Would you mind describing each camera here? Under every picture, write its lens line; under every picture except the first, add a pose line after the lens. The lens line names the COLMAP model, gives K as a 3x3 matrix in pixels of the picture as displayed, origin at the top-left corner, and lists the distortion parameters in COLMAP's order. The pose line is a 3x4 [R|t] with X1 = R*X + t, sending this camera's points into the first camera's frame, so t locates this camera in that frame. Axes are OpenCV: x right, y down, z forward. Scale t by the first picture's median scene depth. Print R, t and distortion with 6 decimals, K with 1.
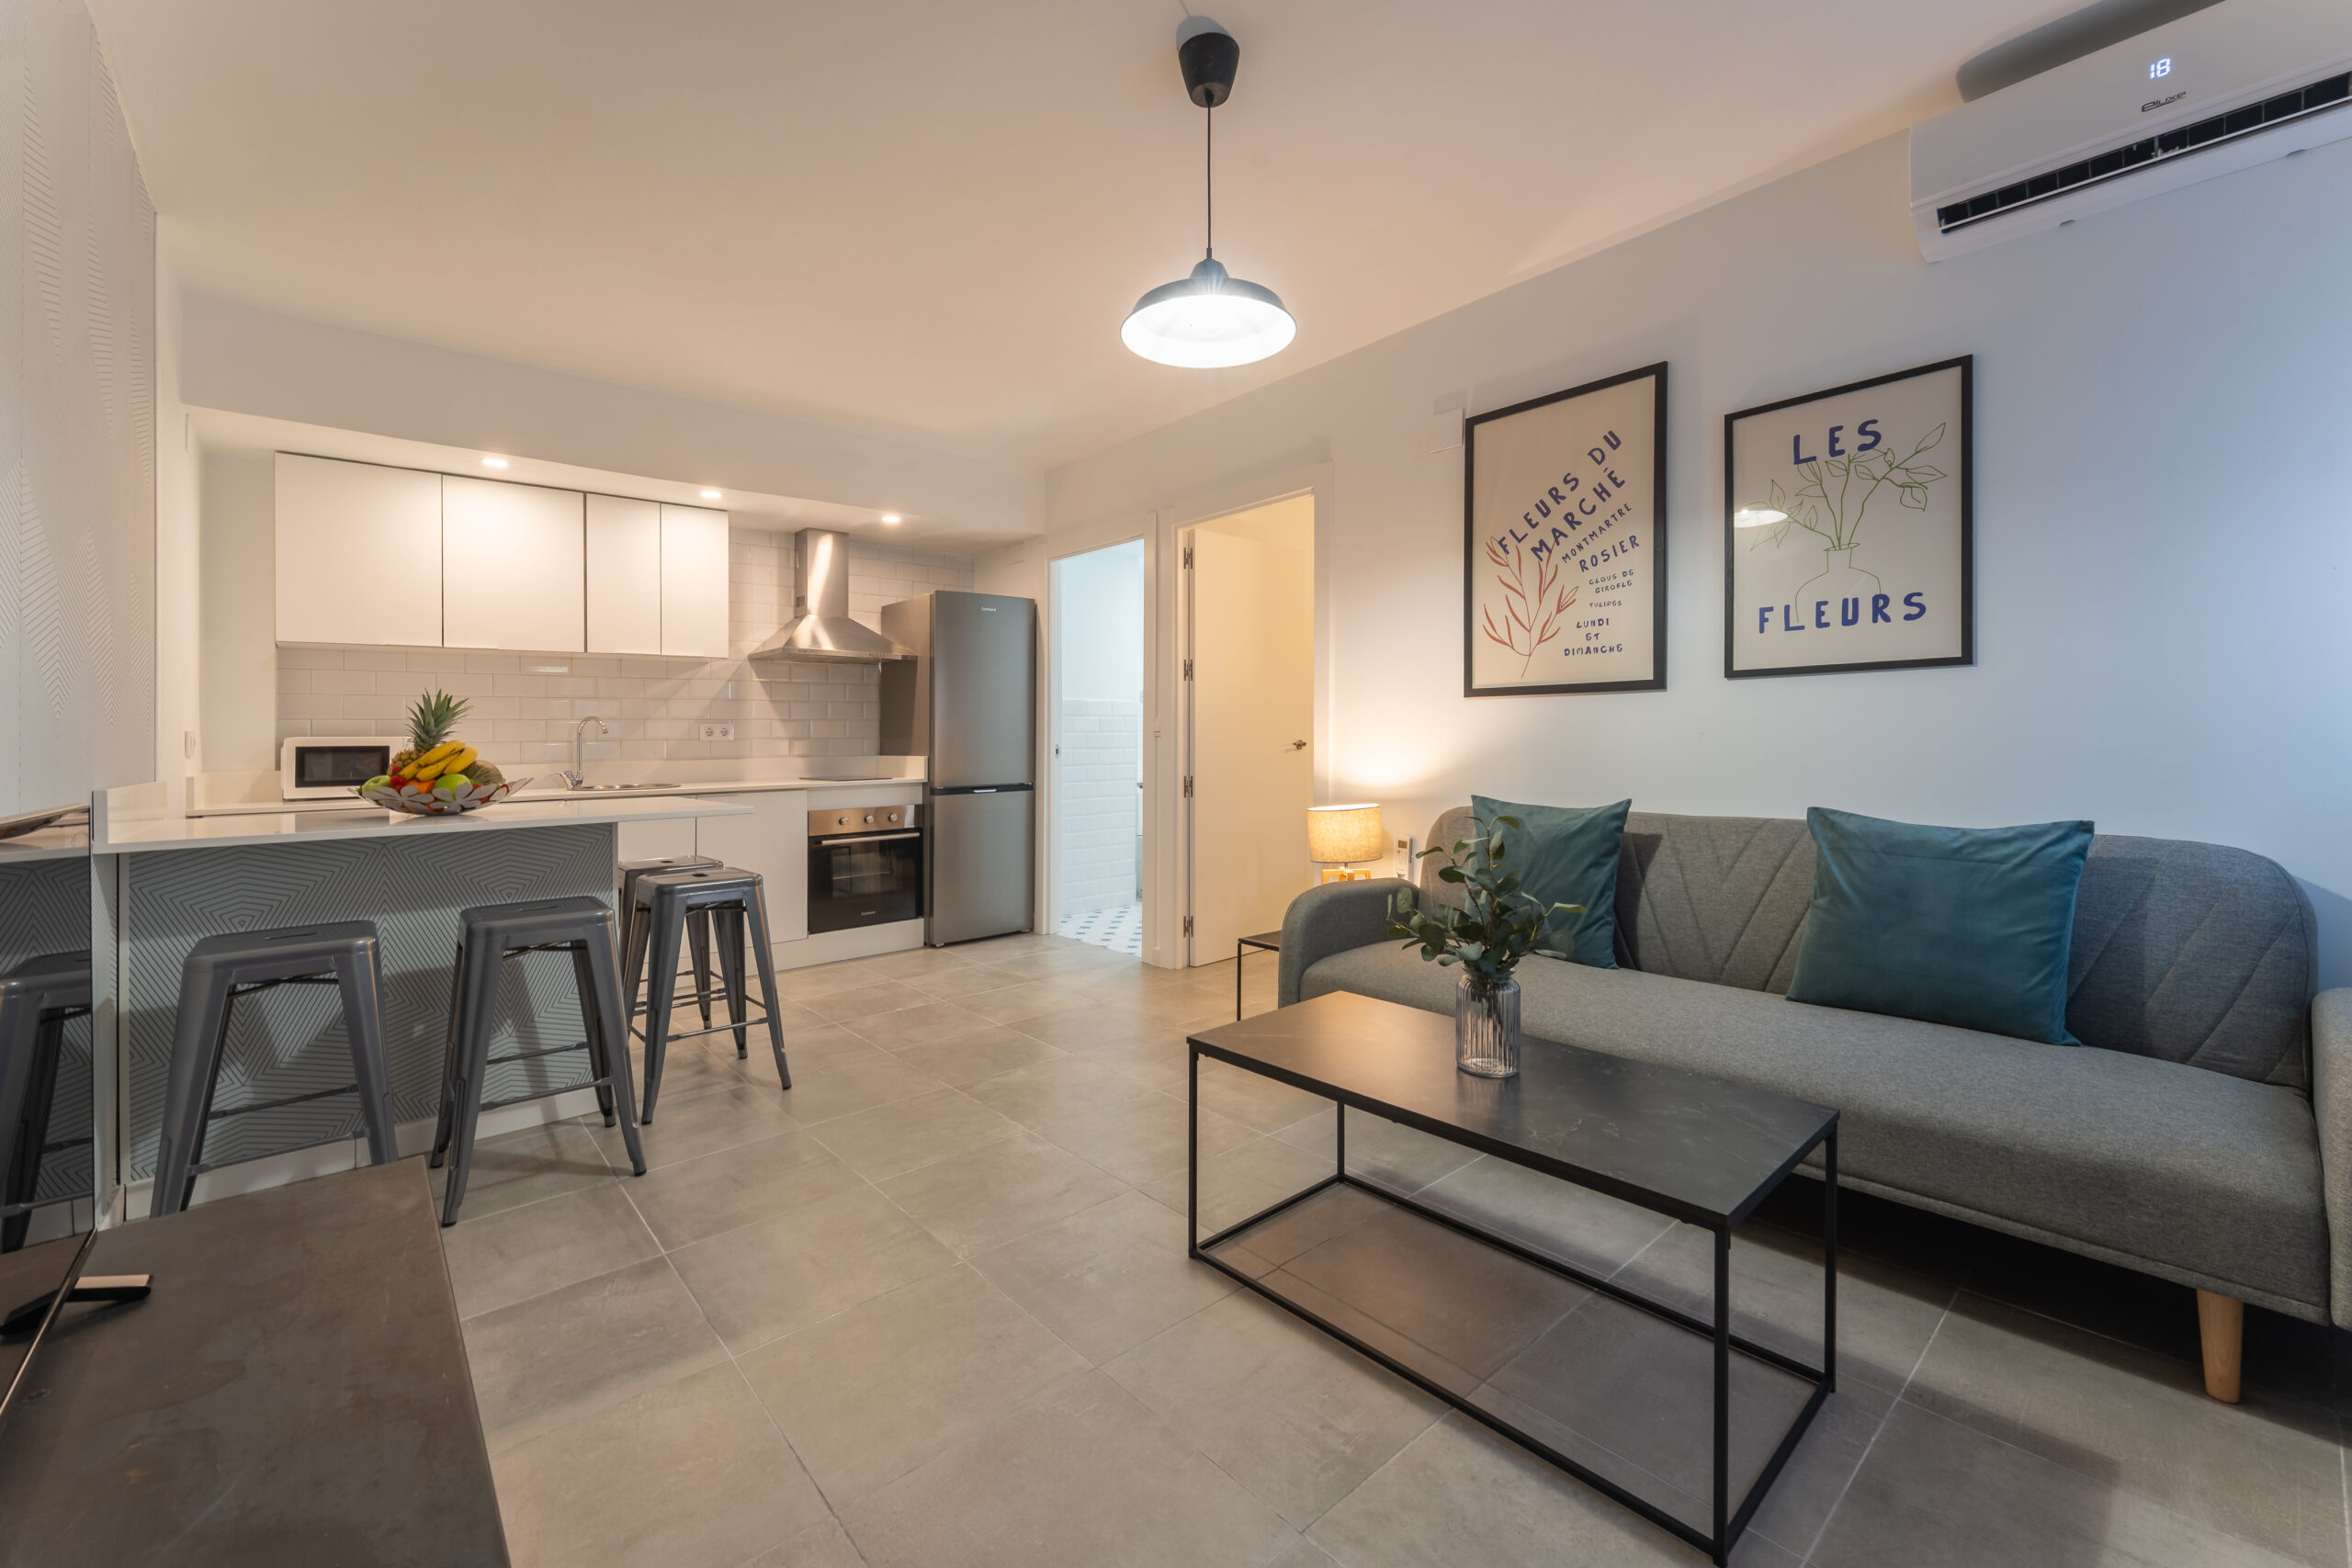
lens RADIAL K [[950.8, 0, 1170.9], [0, 950.8, 765.7], [0, 0, 1]] dist [-0.001177, -0.000024]
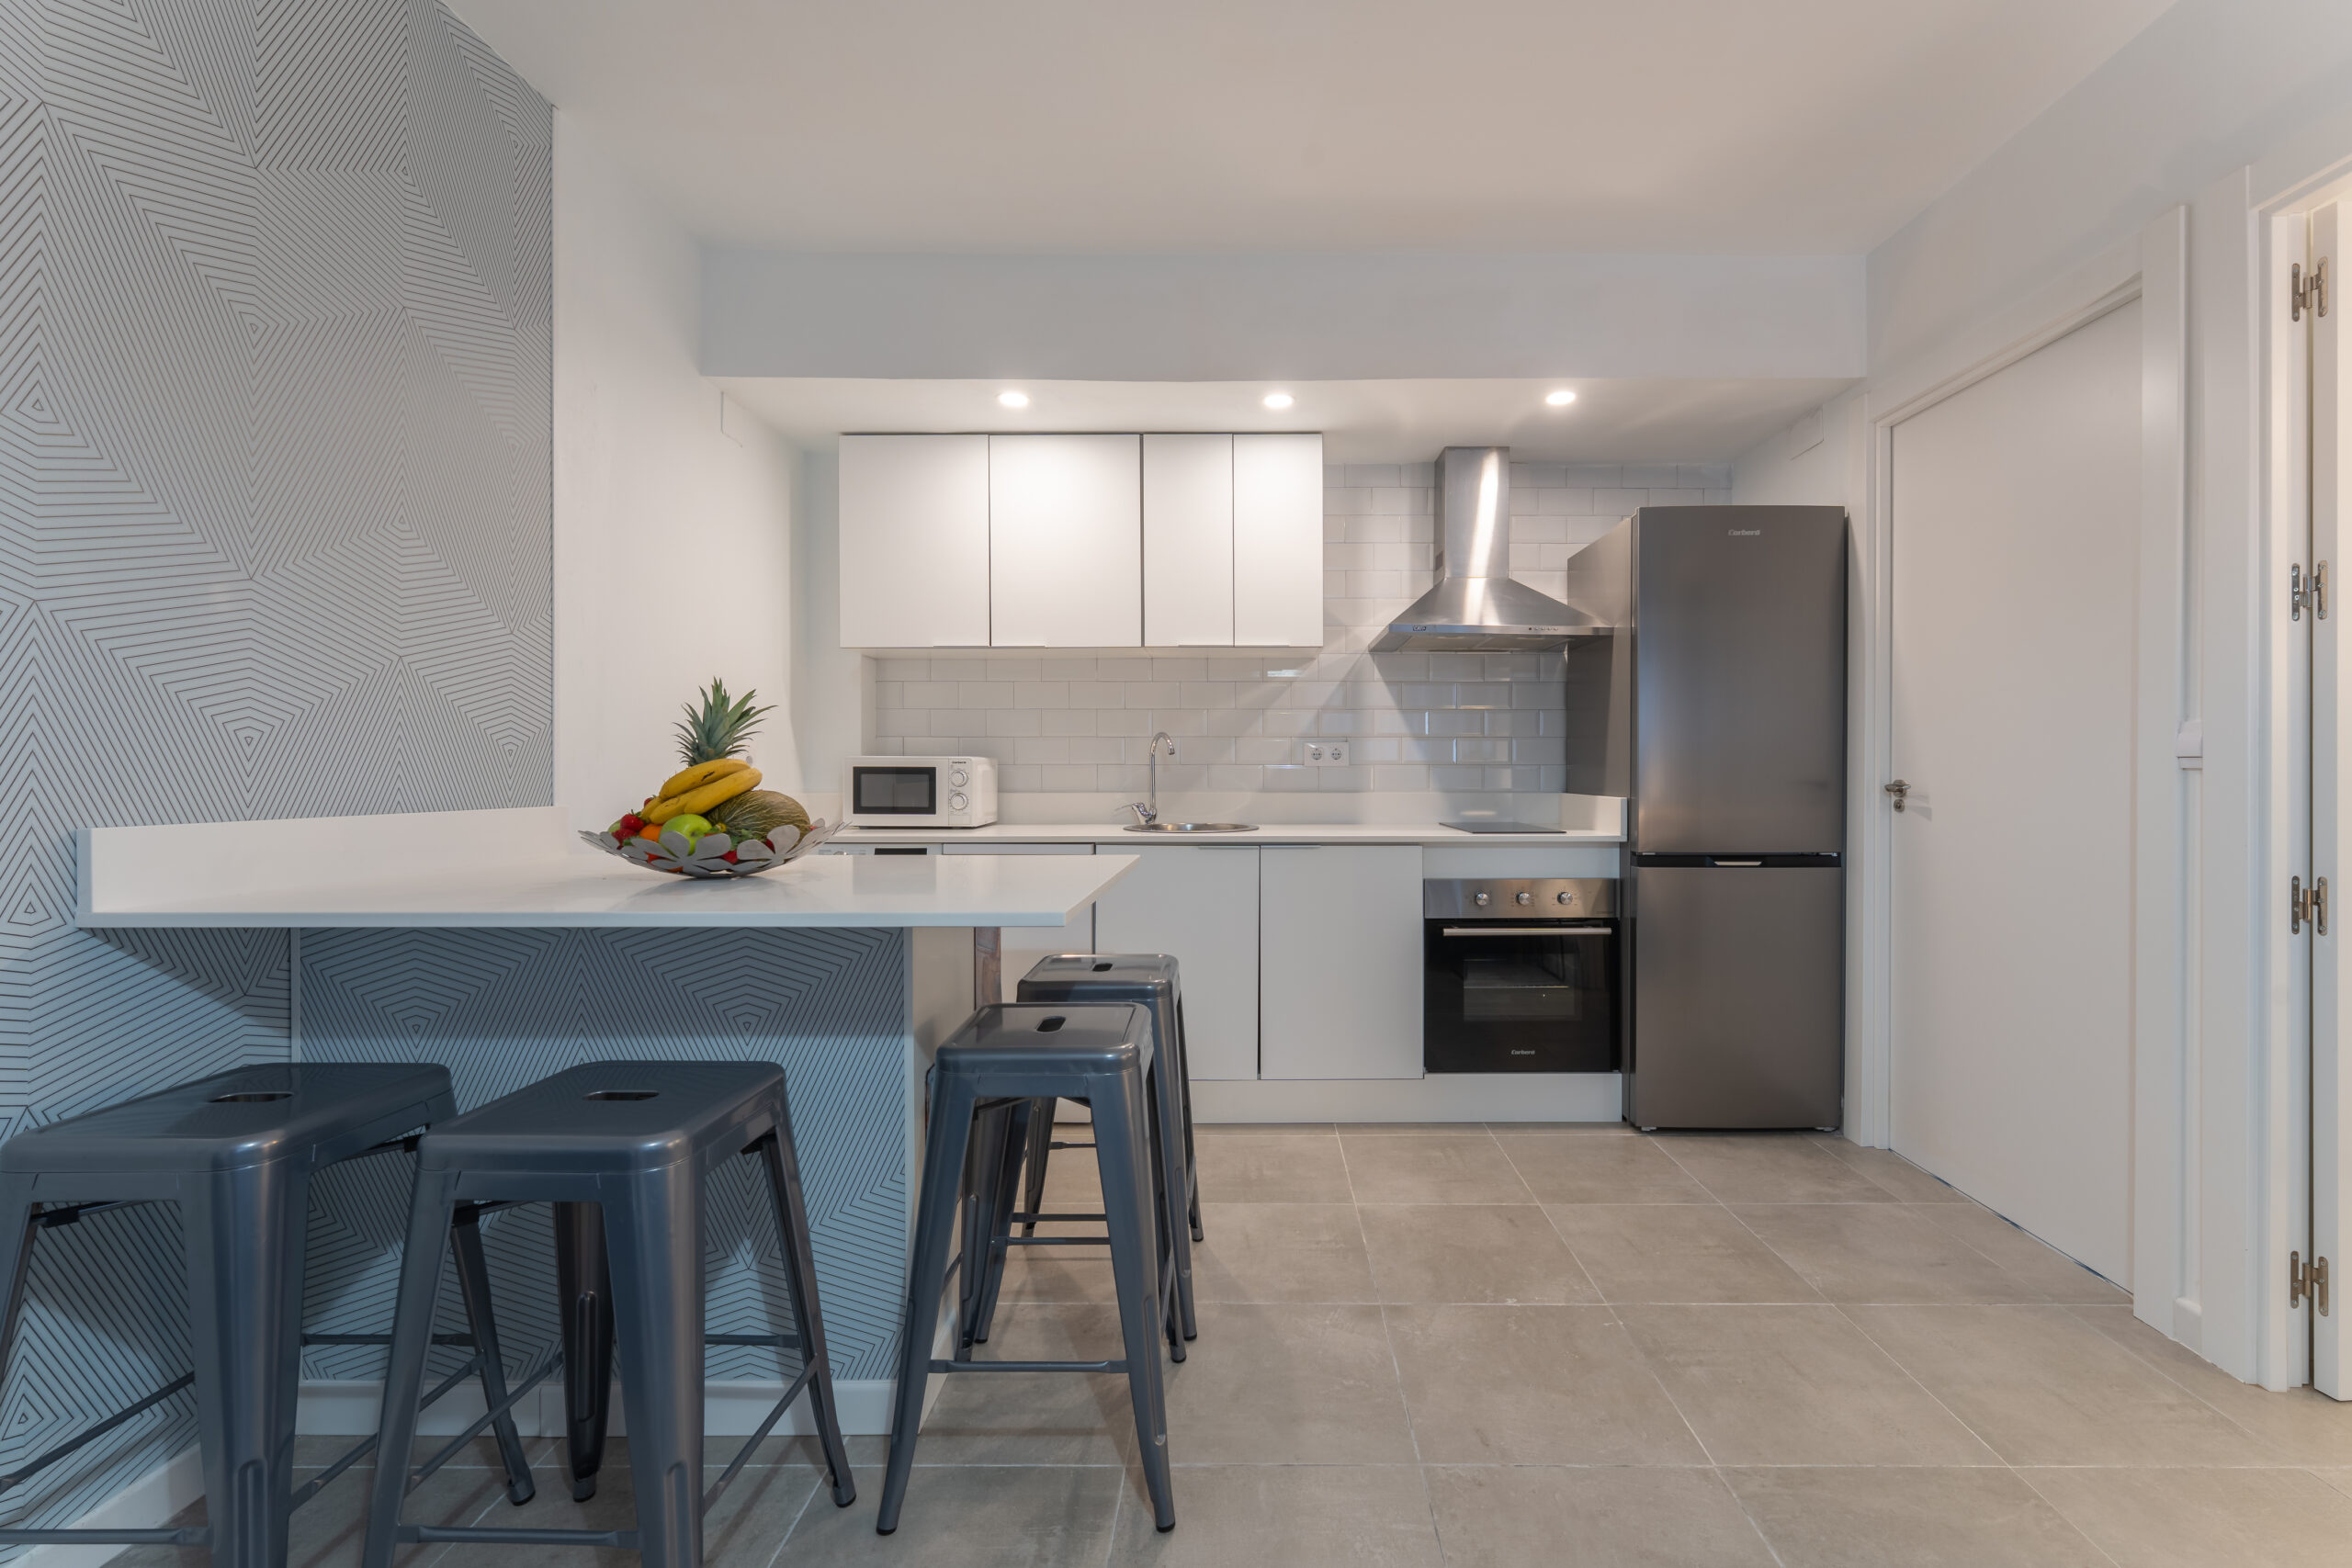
lens RADIAL K [[969.2, 0, 1256.4], [0, 969.2, 745.3], [0, 0, 1]] dist [0.000294, 0.000437]
pose [[0.755844, -0.001447, -0.654750, -0.065122], [-0.031189, 0.998783, -0.038213, -0.020061], [0.654009, 0.049304, 0.754879, 0.665125]]
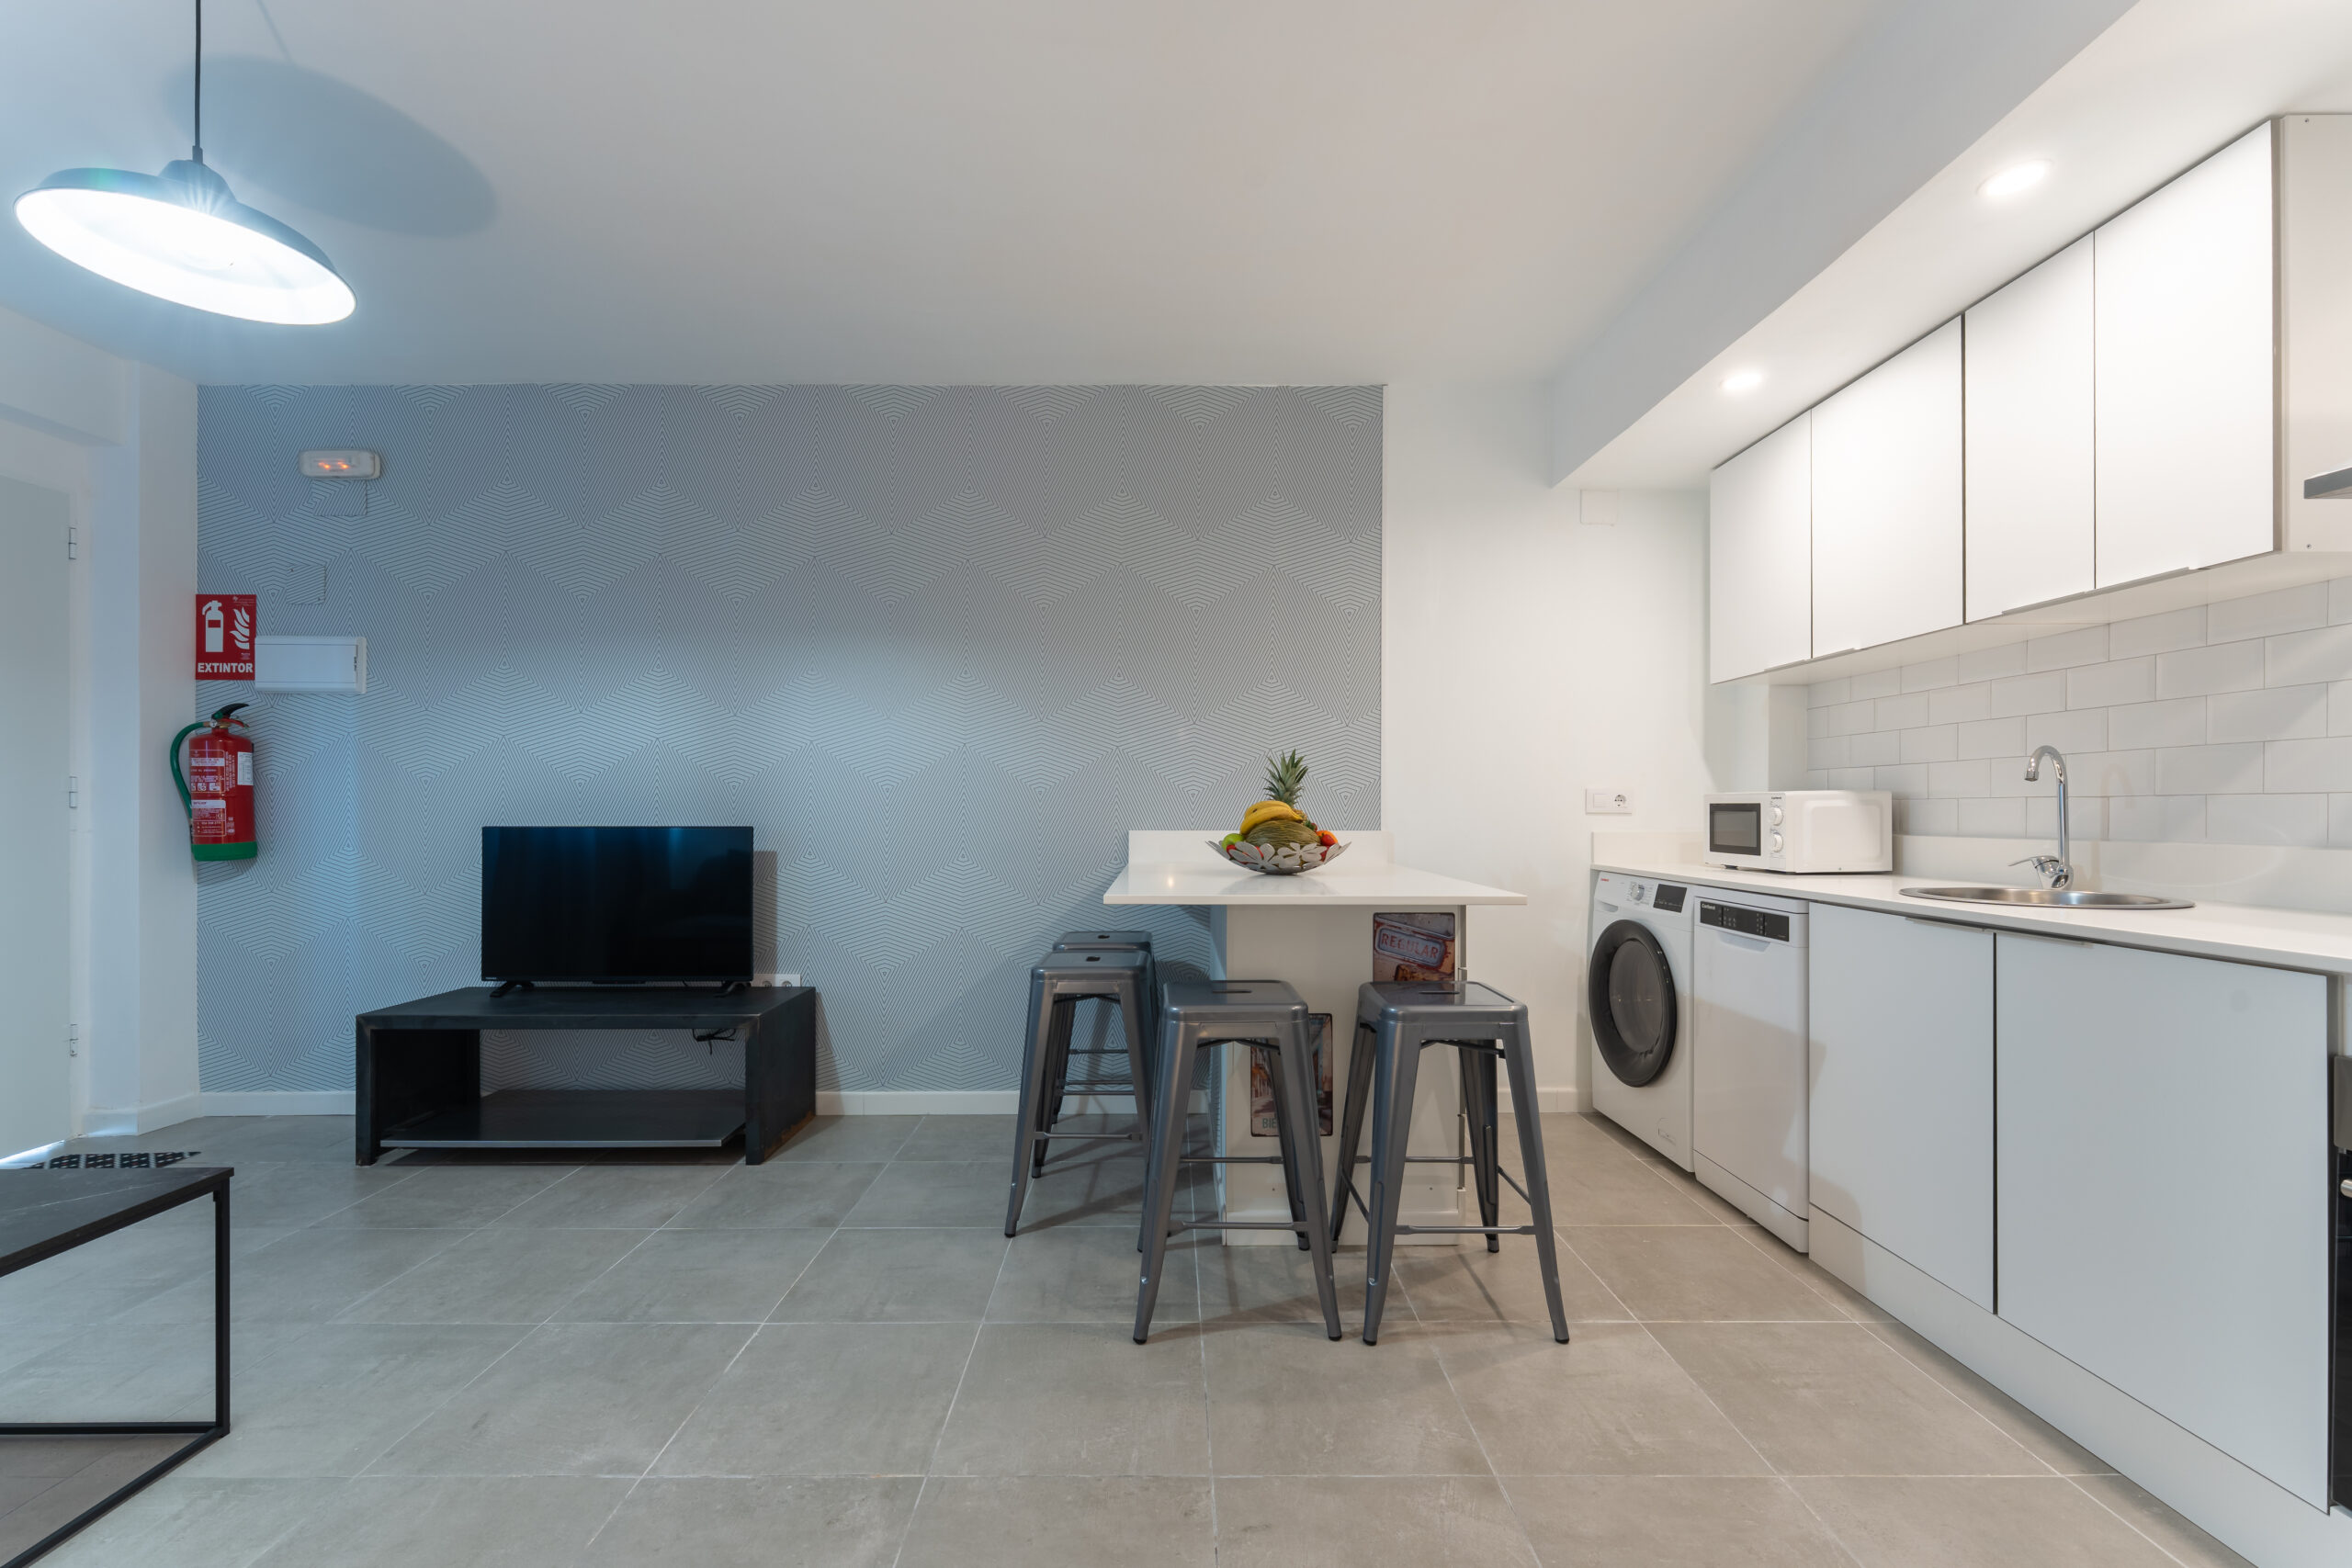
lens RADIAL K [[958.6, 0, 1175.5], [0, 958.6, 809.3], [0, 0, 1]] dist [-0.000333, -0.000475]
pose [[-0.658163, 0.014276, -0.752740, 0.064436], [-0.012179, 0.999487, 0.029605, -0.040420], [0.752777, 0.028652, -0.657652, 1.411693]]
